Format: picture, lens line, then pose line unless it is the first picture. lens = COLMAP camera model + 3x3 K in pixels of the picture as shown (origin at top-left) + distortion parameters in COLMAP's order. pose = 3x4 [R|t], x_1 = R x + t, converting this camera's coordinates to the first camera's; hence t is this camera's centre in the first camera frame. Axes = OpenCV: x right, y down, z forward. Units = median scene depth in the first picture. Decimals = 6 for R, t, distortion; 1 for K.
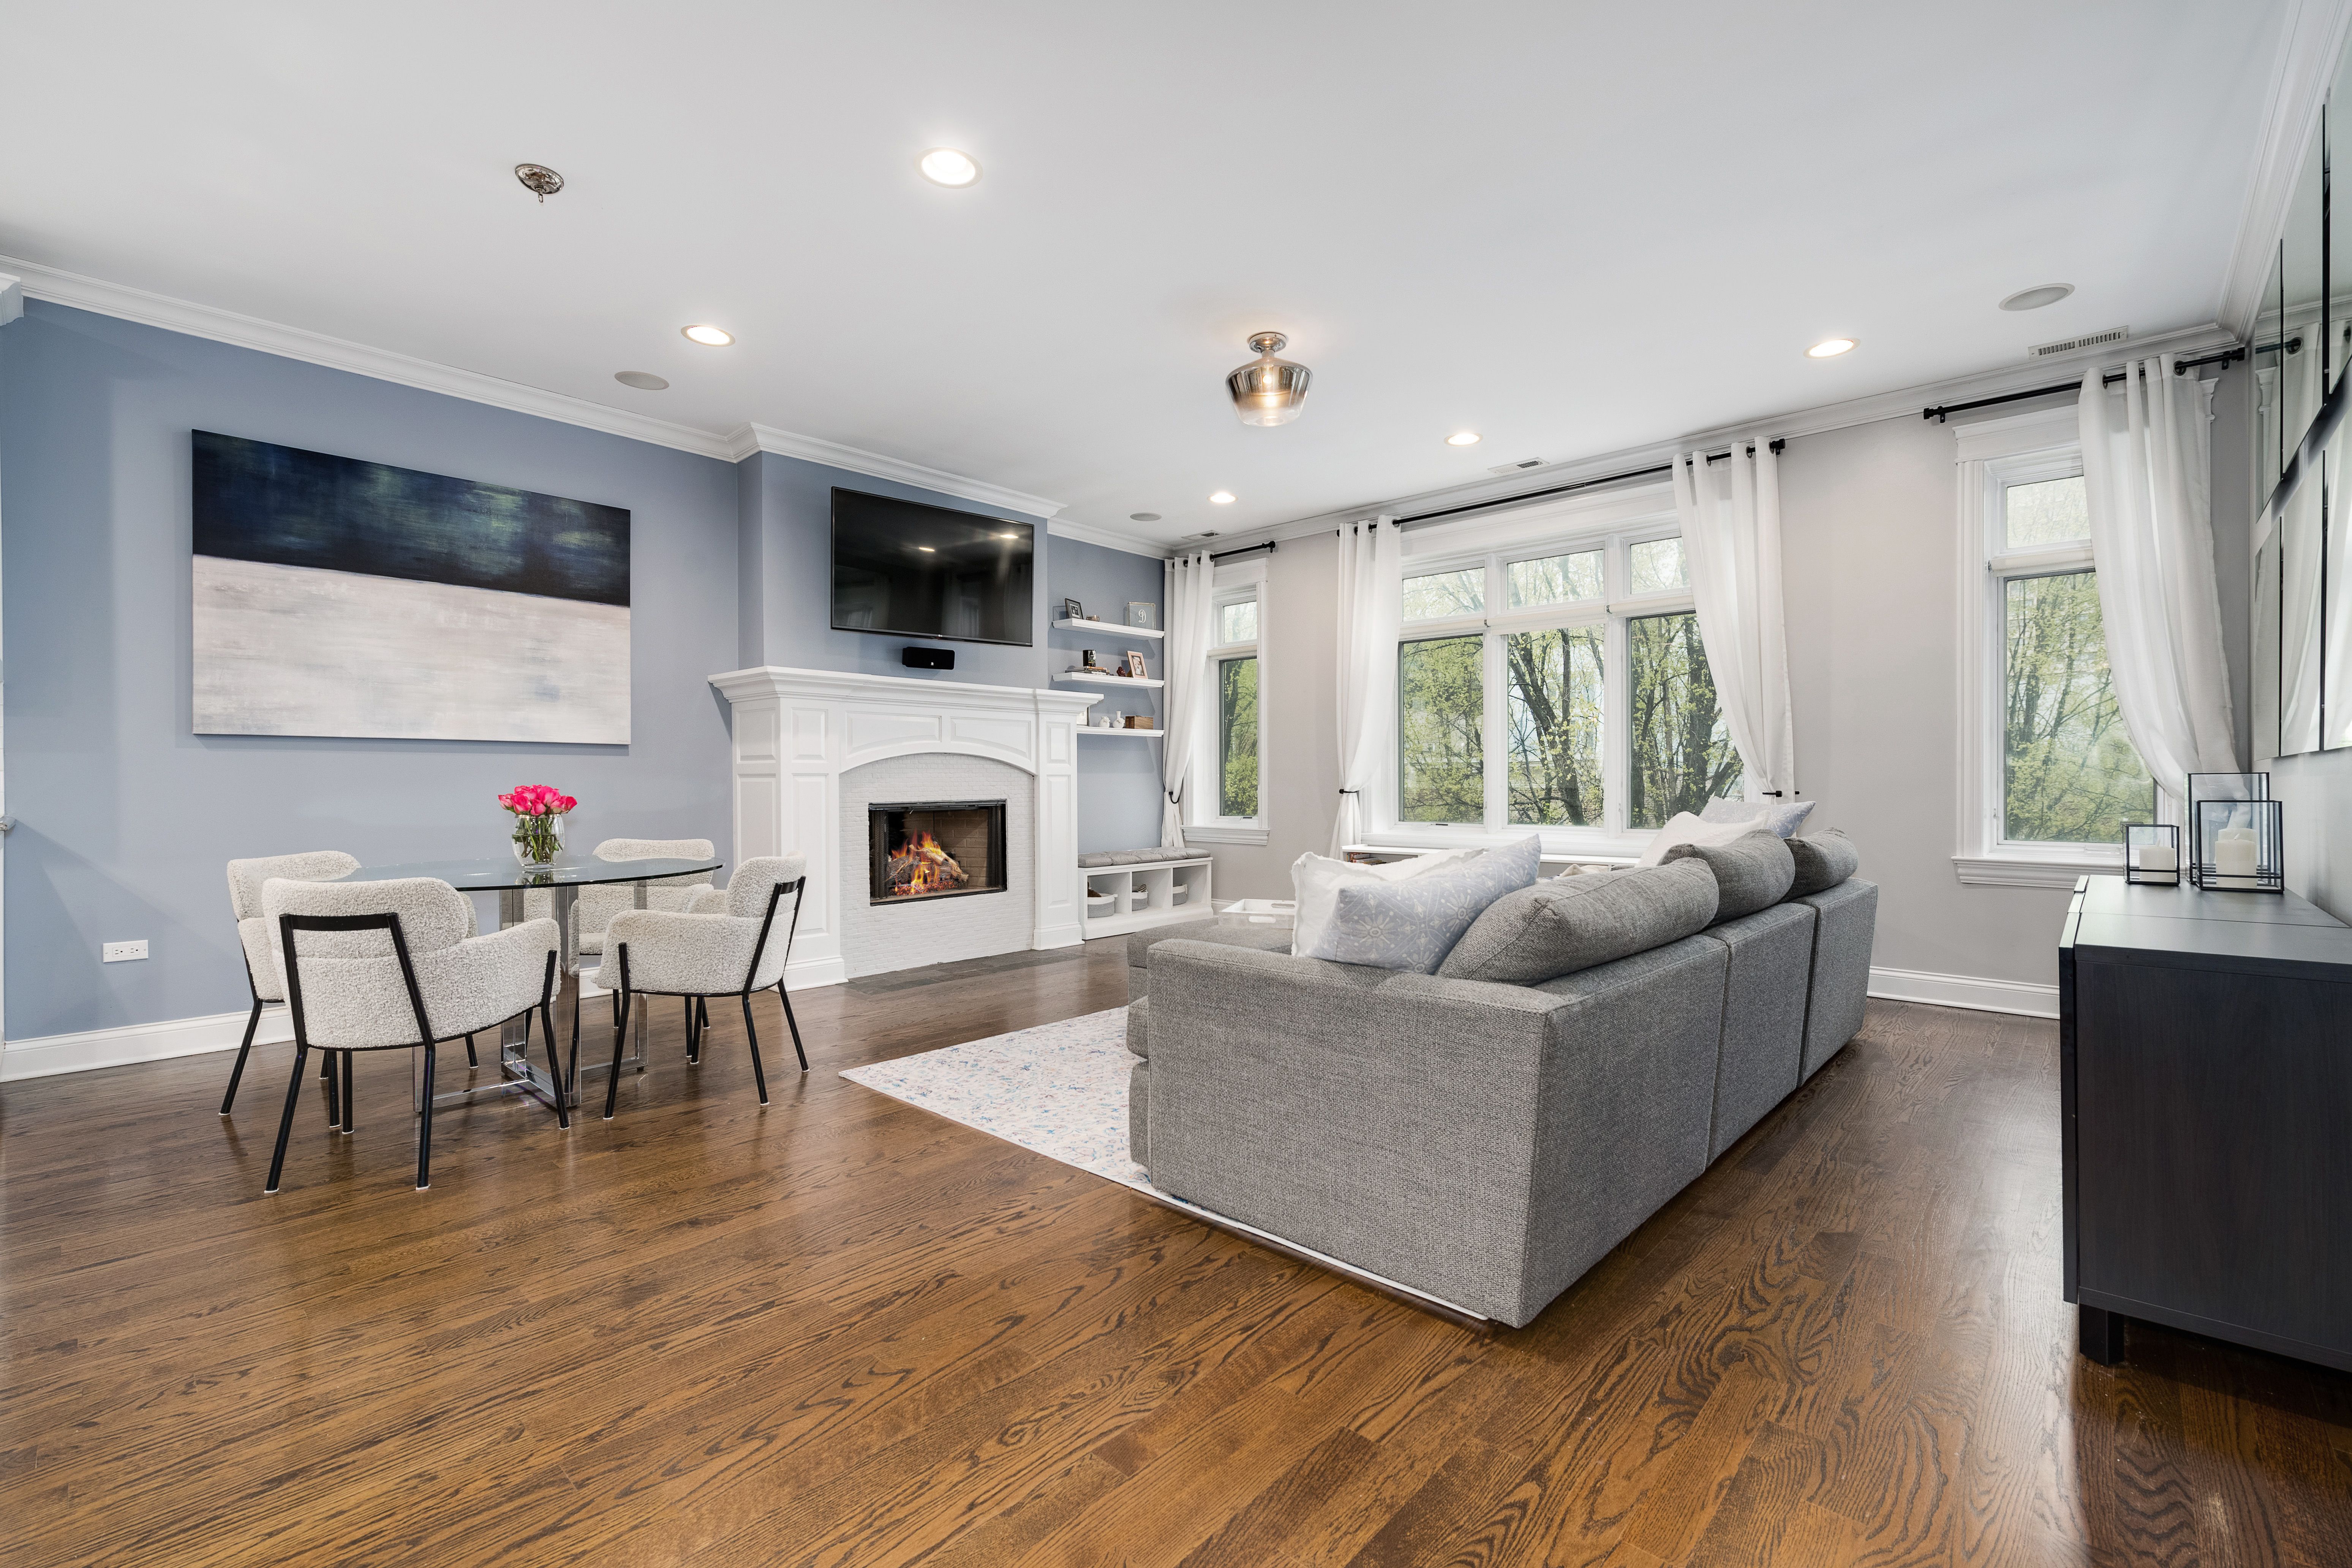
lens RADIAL K [[1031.2, 0, 1183.0], [0, 1031.2, 788.5], [0, 0, 1]] dist [0.005355, -0.000397]
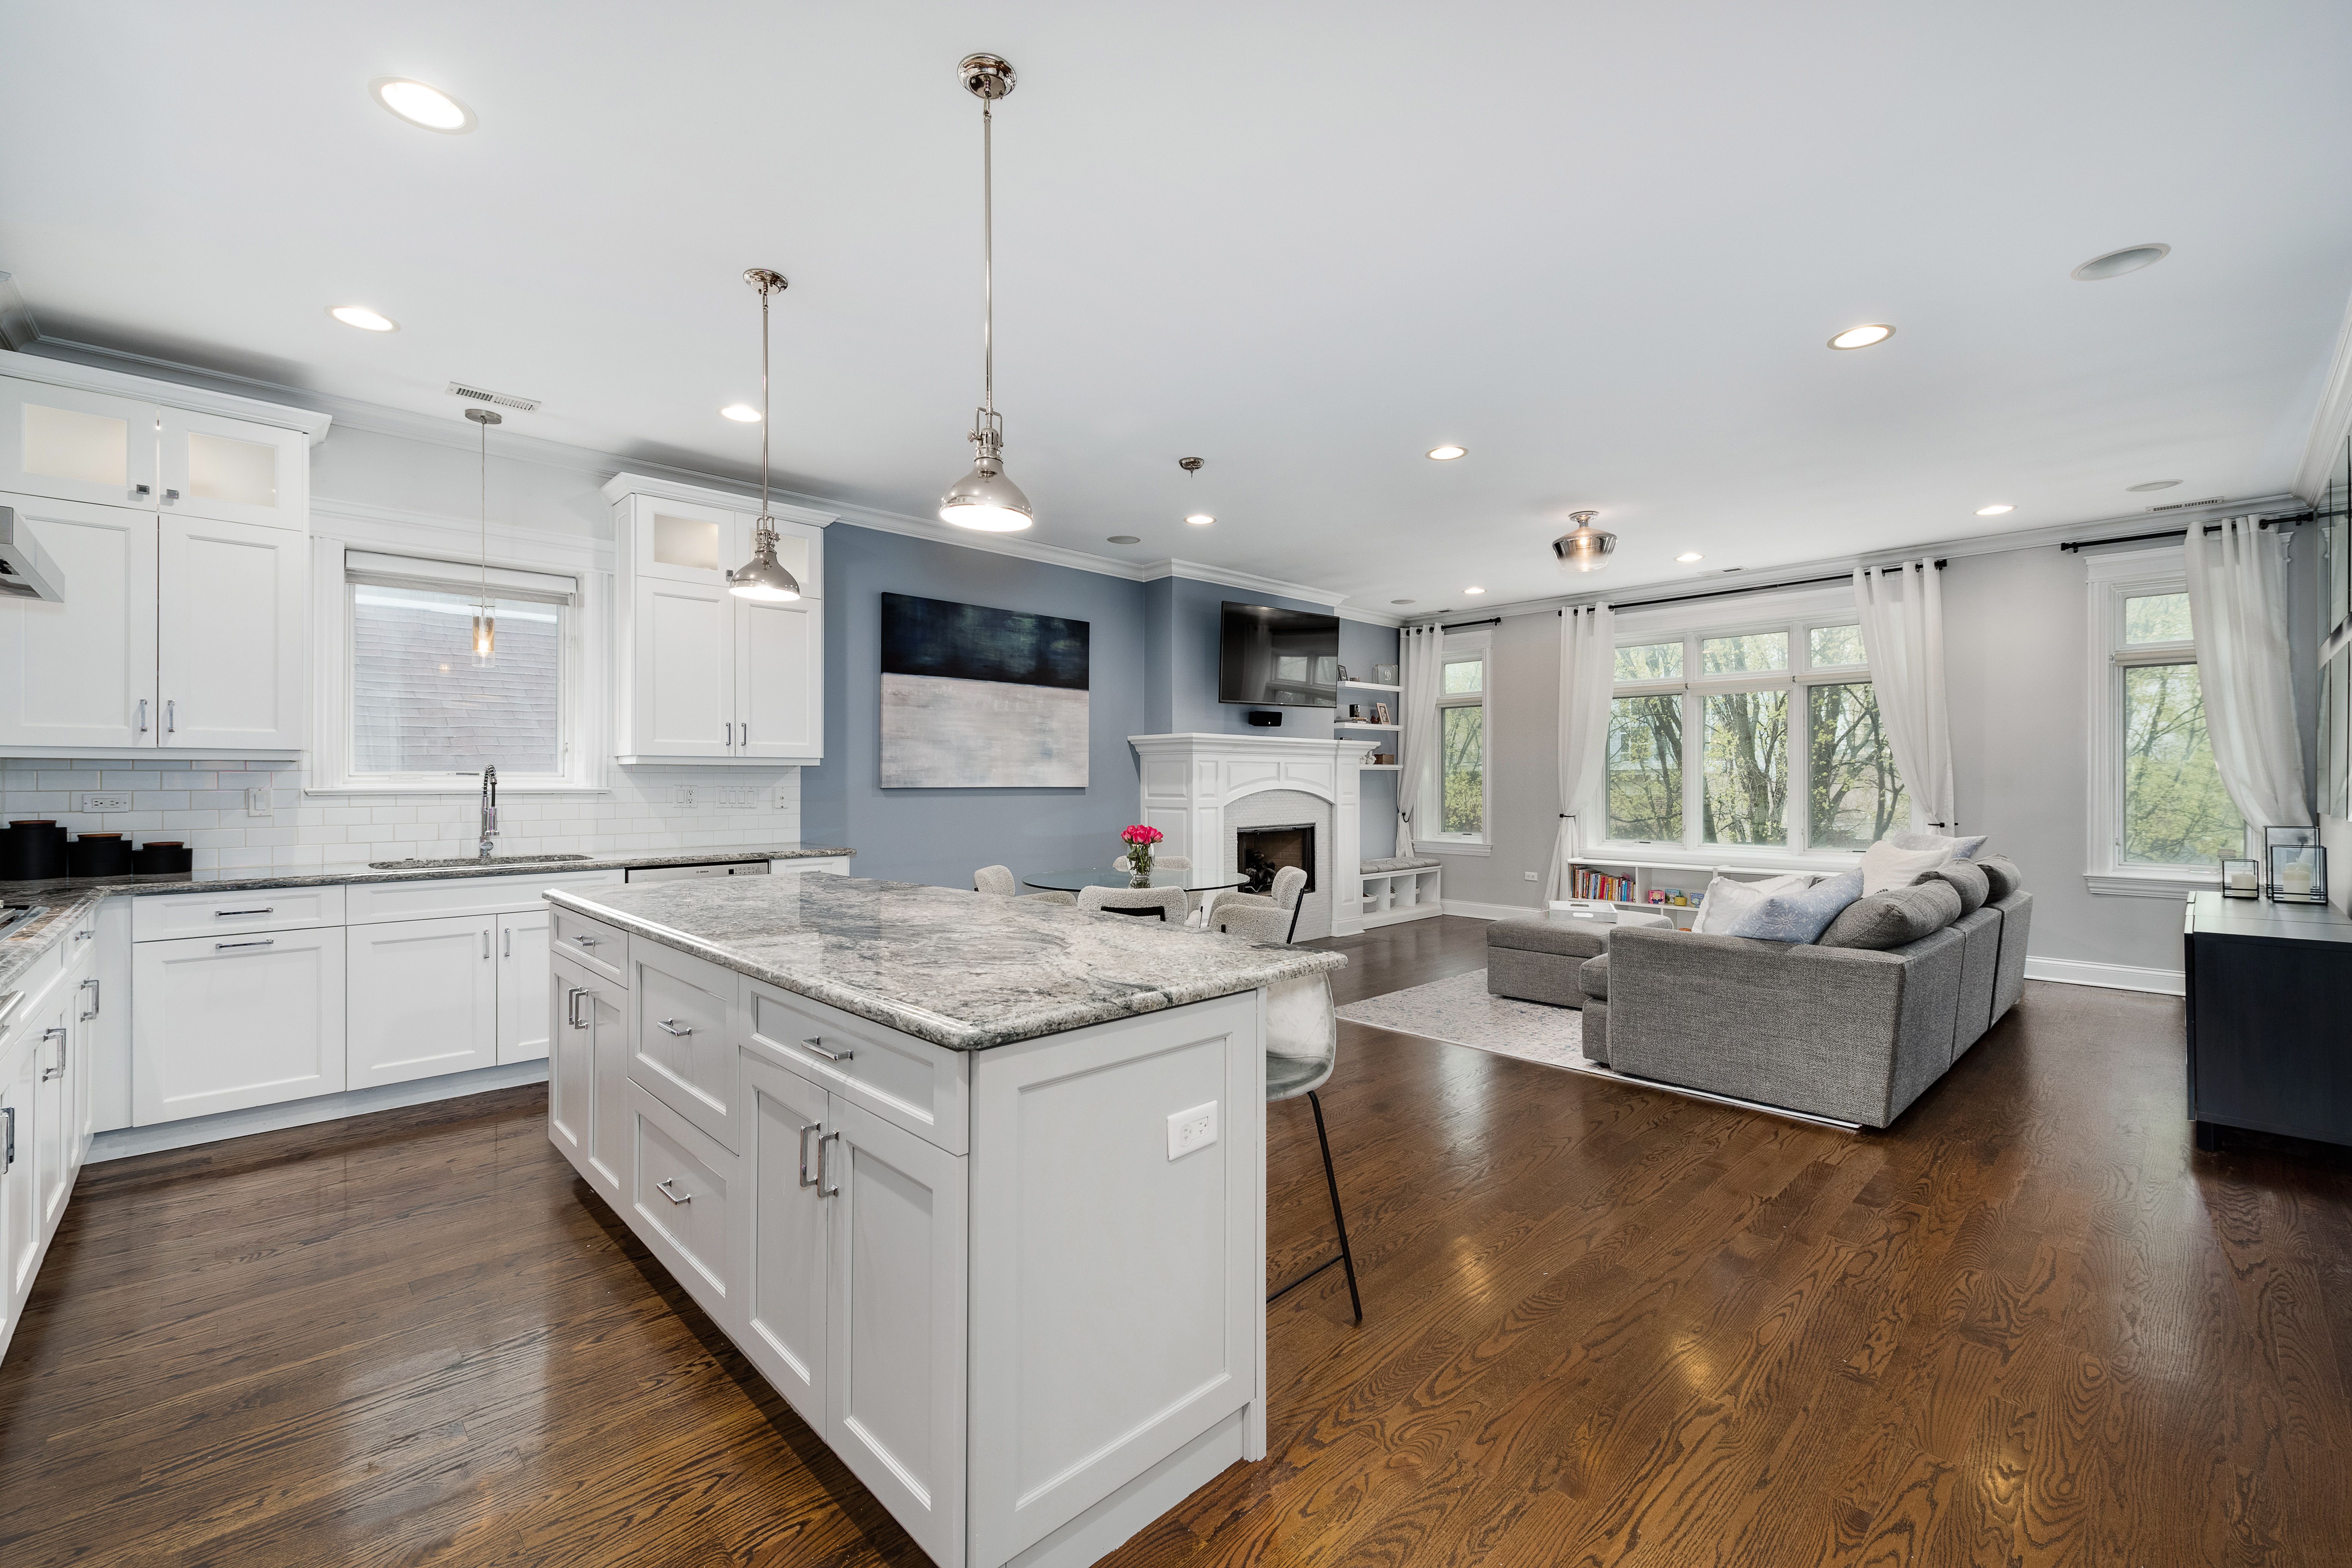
lens RADIAL K [[1001.8, 0, 1168.7], [0, 1001.8, 787.3], [0, 0, 1]] dist [0.009822, -0.002401]
pose [[0.997754, 0.001458, -0.066972, -0.382740], [-0.001544, 0.999998, -0.001239, -0.046961], [0.066970, 0.001340, 0.997754, -0.418269]]
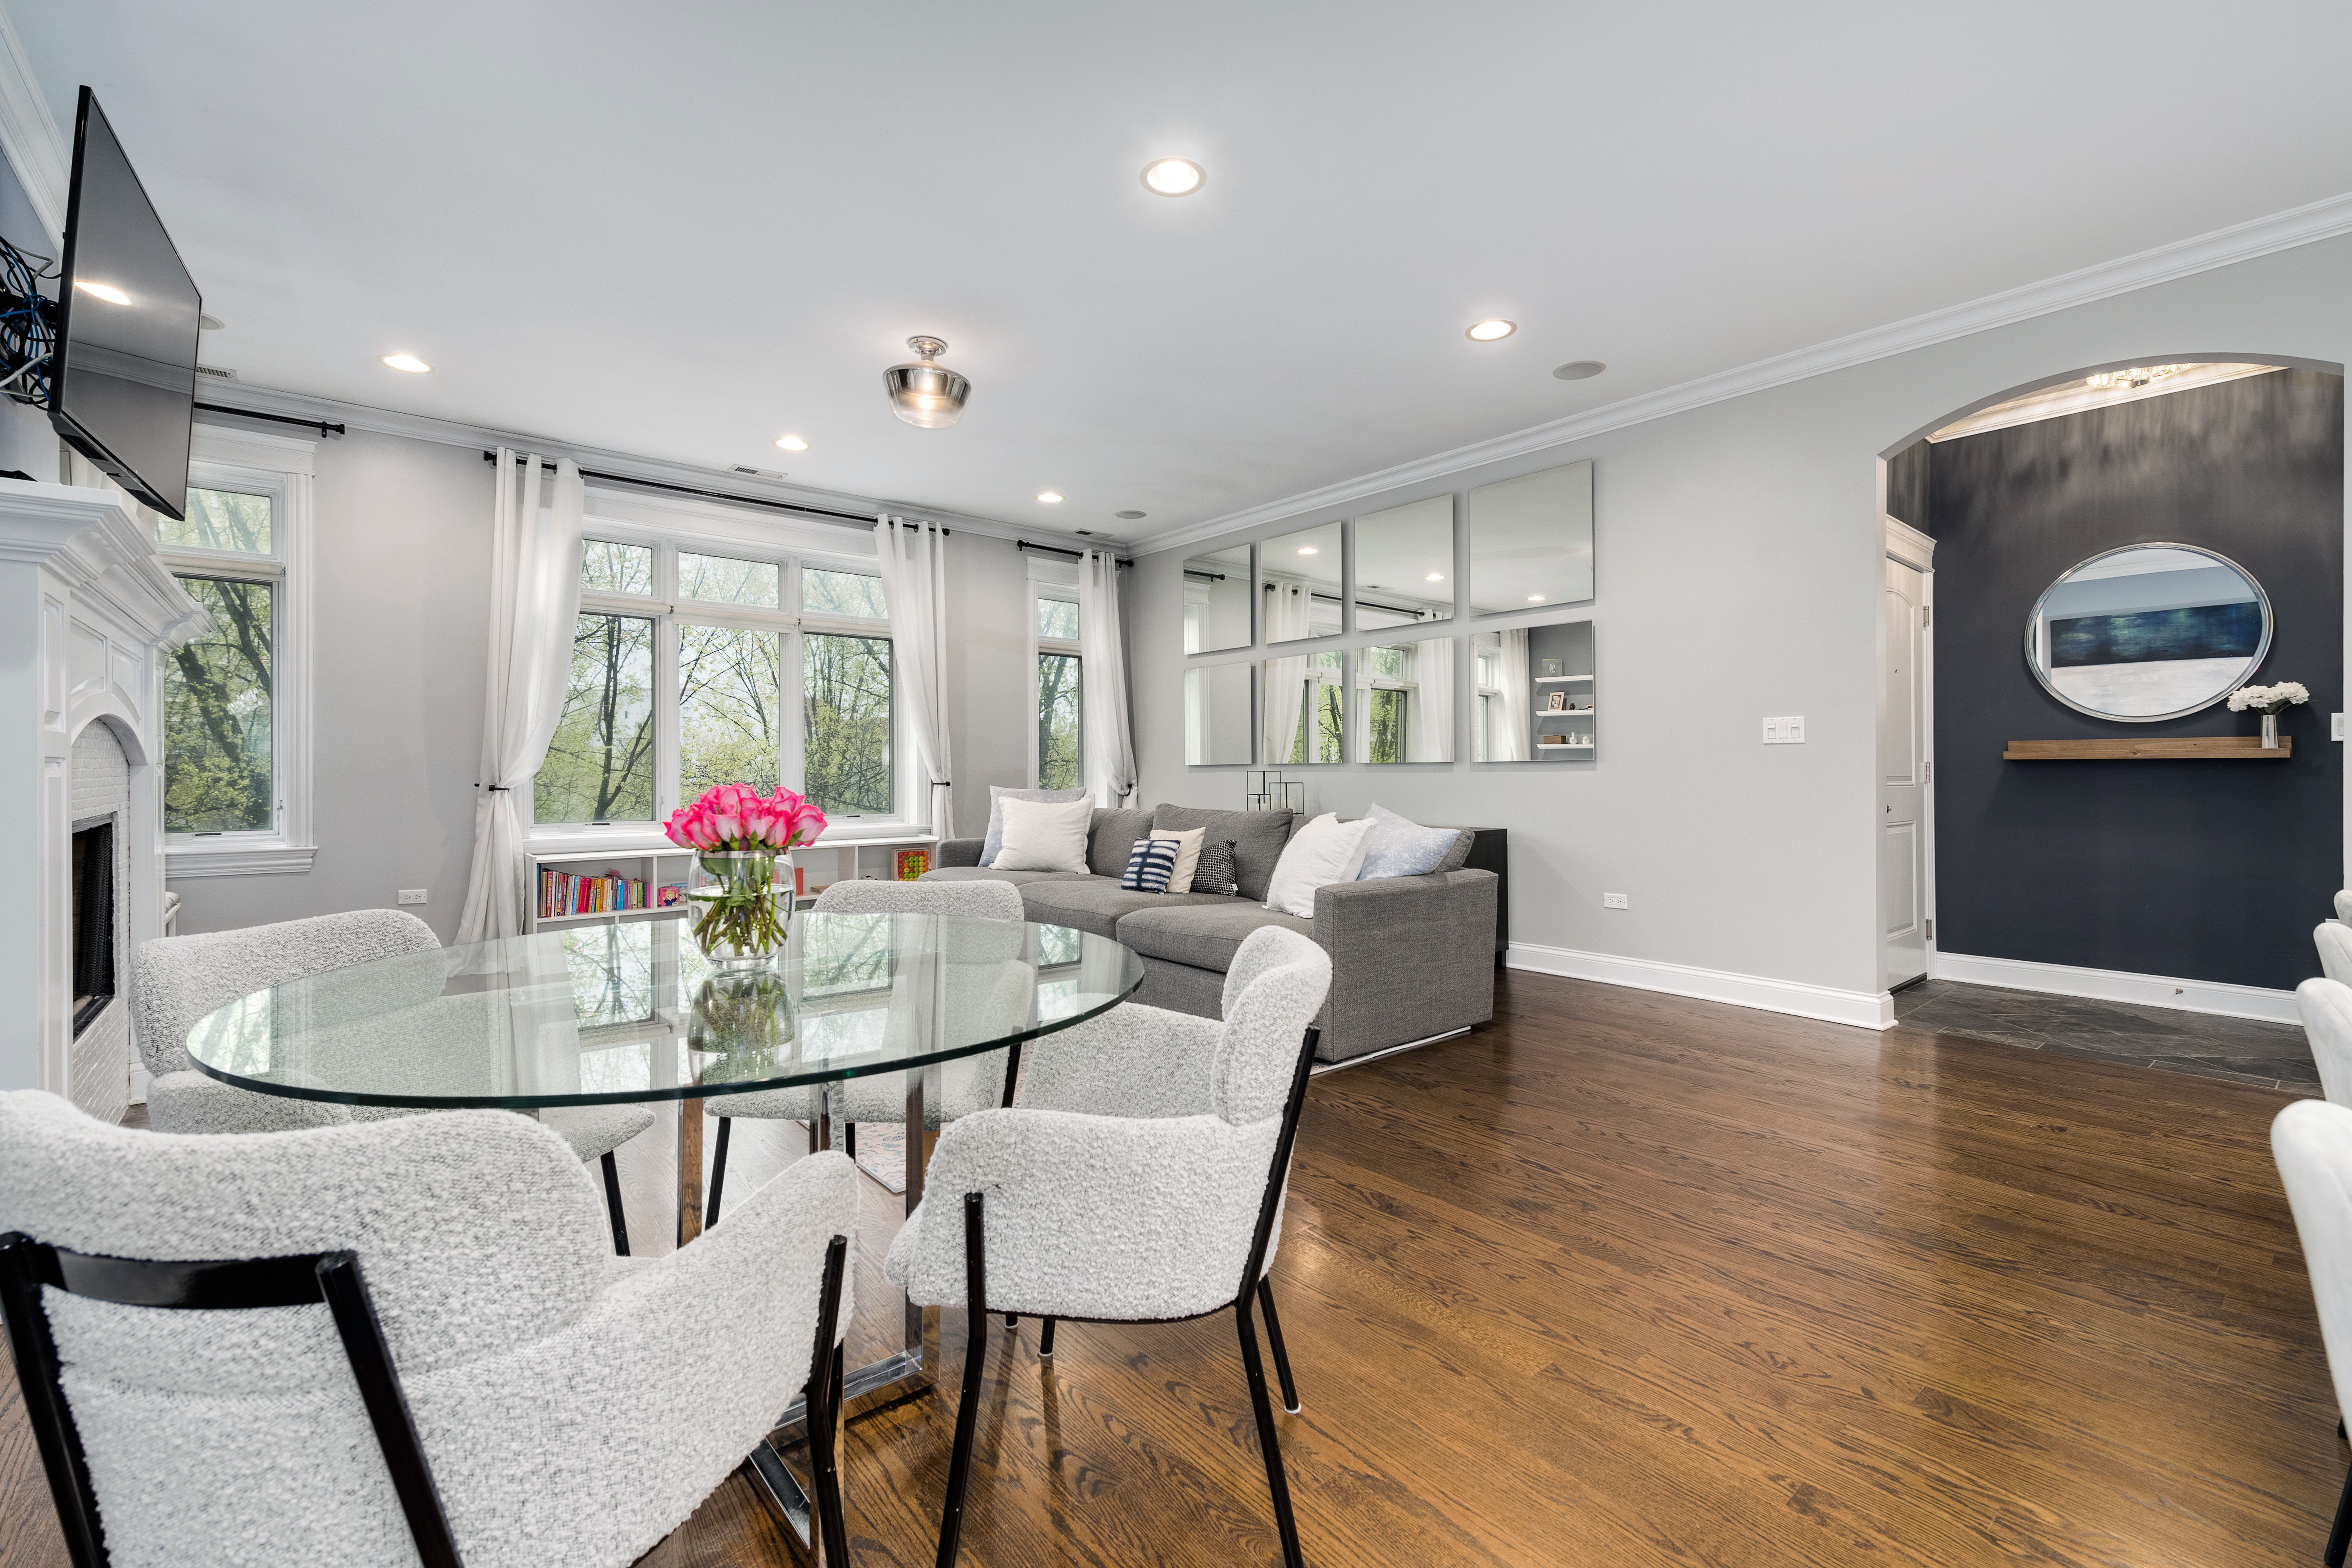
lens RADIAL K [[1001.8, 0, 1190.7], [0, 1001.8, 771.5], [0, 0, 1]] dist [0.009822, -0.002401]
pose [[0.119399, 0.003188, 0.992841, -0.830523], [0.008219, 0.999957, -0.004199, -0.004292], [-0.992812, 0.008661, 0.119367, 0.600501]]
